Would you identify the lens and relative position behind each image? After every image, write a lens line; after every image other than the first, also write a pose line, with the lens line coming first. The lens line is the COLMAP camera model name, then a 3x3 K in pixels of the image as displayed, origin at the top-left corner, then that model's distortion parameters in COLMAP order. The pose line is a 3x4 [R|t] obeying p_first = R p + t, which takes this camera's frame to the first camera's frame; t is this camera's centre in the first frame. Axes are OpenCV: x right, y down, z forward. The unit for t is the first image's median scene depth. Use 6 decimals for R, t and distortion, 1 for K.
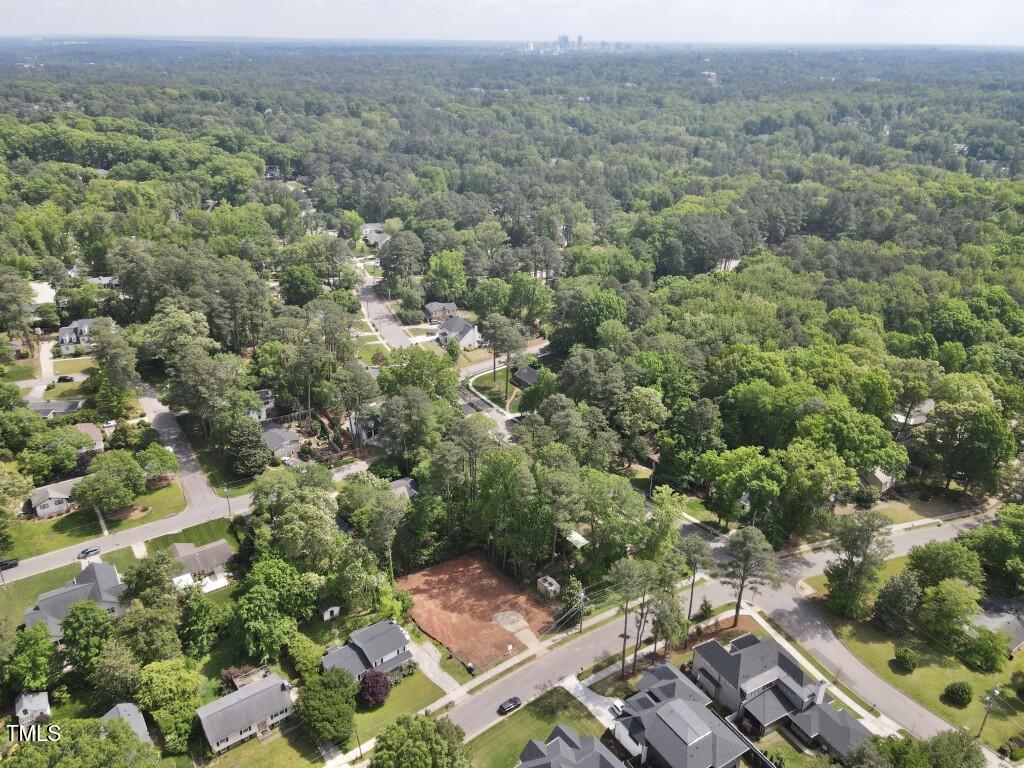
lens RADIAL K [[754.9, 0, 506.4], [0, 754.9, 382.0], [0, 0, 1]] dist [-0.000791, 0.026340]
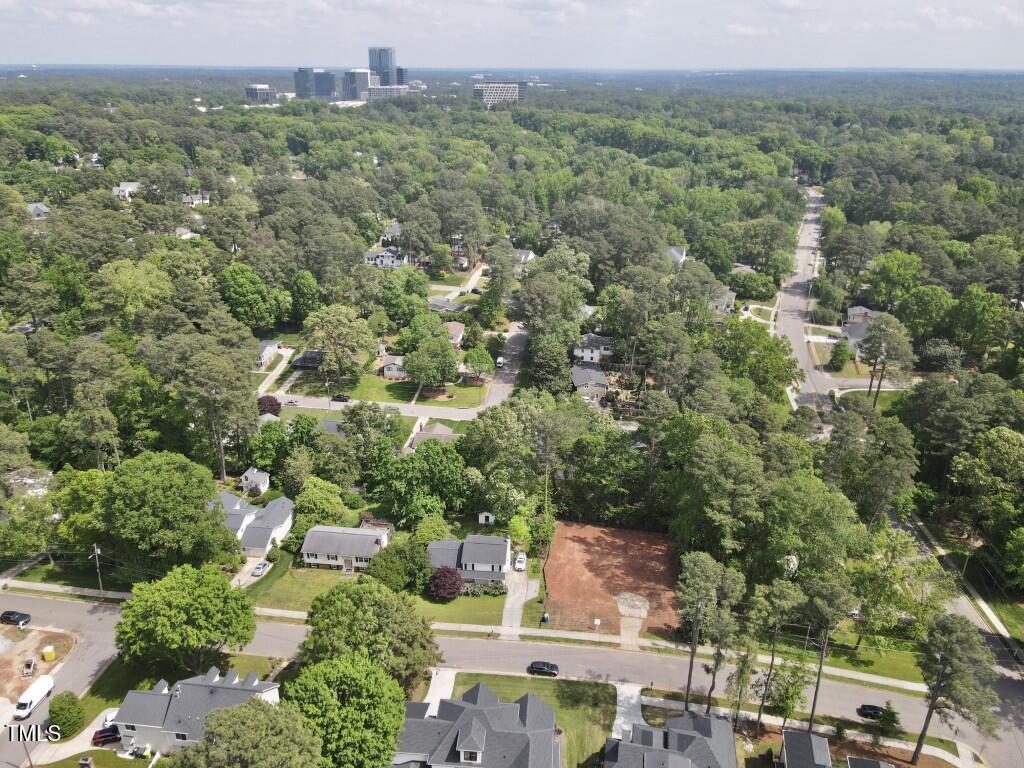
lens RADIAL K [[754.9, 0, 506.4], [0, 754.9, 382.0], [0, 0, 1]] dist [-0.000791, 0.026340]
pose [[0.732468, 0.259482, -0.629413, 0.268556], [-0.283194, 0.956863, 0.064915, 0.050643], [0.619106, 0.130698, 0.774355, 0.179215]]
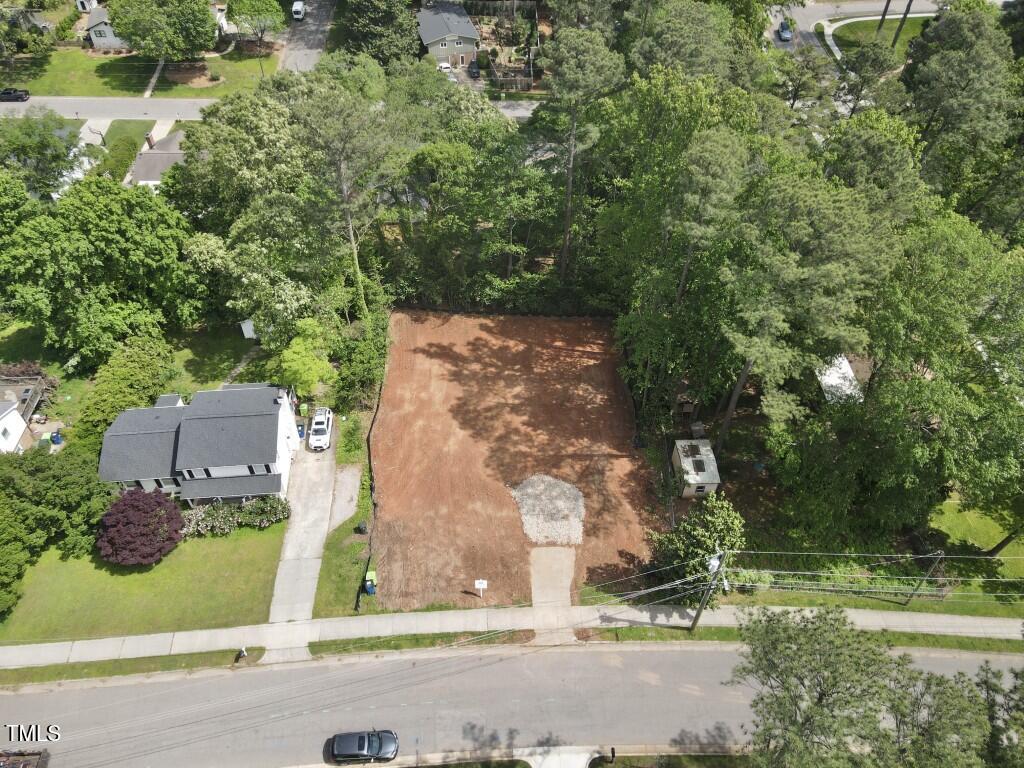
lens RADIAL K [[754.9, 0, 506.4], [0, 754.9, 382.0], [0, 0, 1]] dist [-0.000791, 0.026340]
pose [[0.837192, 0.392171, -0.381197, 0.083382], [-0.226668, 0.883128, 0.410739, 0.071695], [0.497726, -0.257463, 0.828240, 0.498589]]
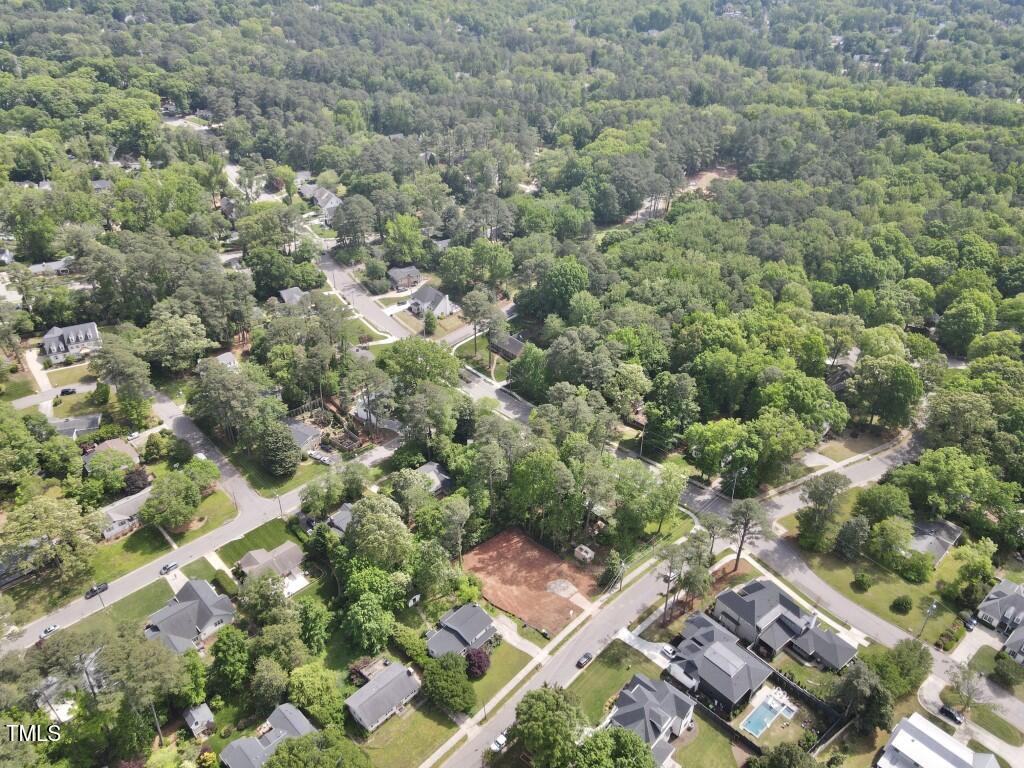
lens RADIAL K [[754.9, 0, 506.4], [0, 754.9, 382.0], [0, 0, 1]] dist [-0.000791, 0.026340]
pose [[0.986162, -0.096229, 0.135000, -0.163253], [0.075353, 0.985500, 0.152026, -0.157492], [-0.147672, -0.139750, 0.979113, -0.113931]]
